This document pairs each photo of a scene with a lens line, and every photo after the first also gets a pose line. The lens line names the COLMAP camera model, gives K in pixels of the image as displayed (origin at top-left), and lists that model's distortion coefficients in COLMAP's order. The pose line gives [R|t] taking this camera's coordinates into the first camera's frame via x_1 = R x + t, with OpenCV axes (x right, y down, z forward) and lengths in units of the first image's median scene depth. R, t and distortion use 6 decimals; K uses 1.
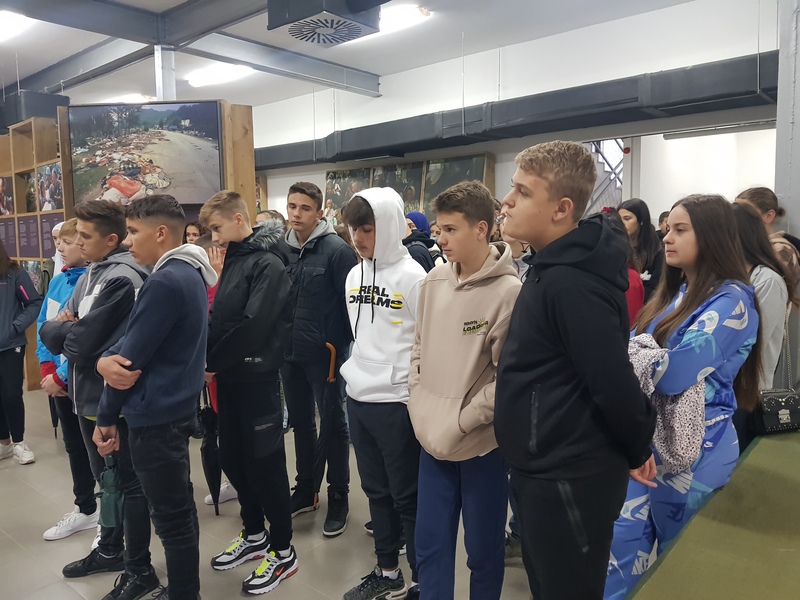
lens RADIAL K [[608.2, 0, 399.6], [0, 608.2, 295.7], [0, 0, 1]] dist [-0.008417, -0.001059]
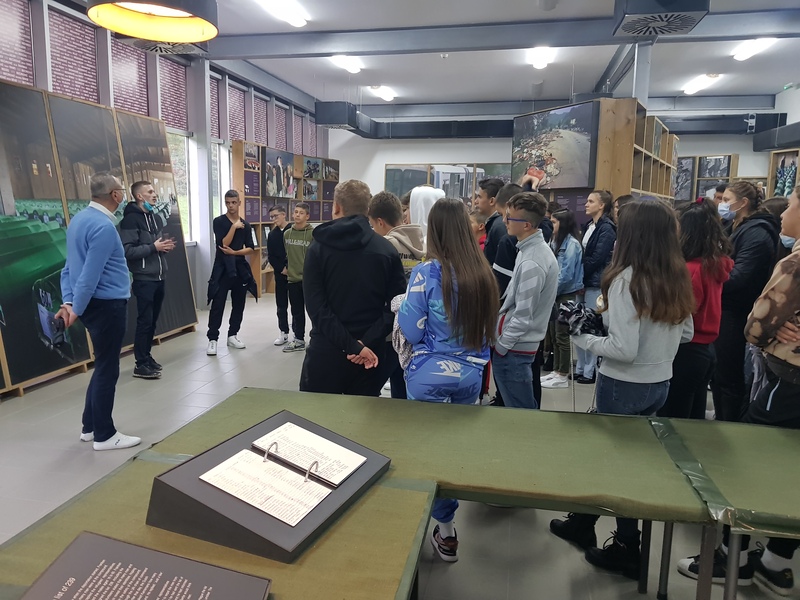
lens RADIAL K [[608.2, 0, 398.7], [0, 608.2, 301.1], [0, 0, 1]] dist [-0.008417, -0.001059]
pose [[0.502082, 0.143074, -0.852903, 0.569645], [-0.099060, 0.989244, 0.107631, -0.021063], [0.859128, 0.030449, 0.510854, 0.075176]]
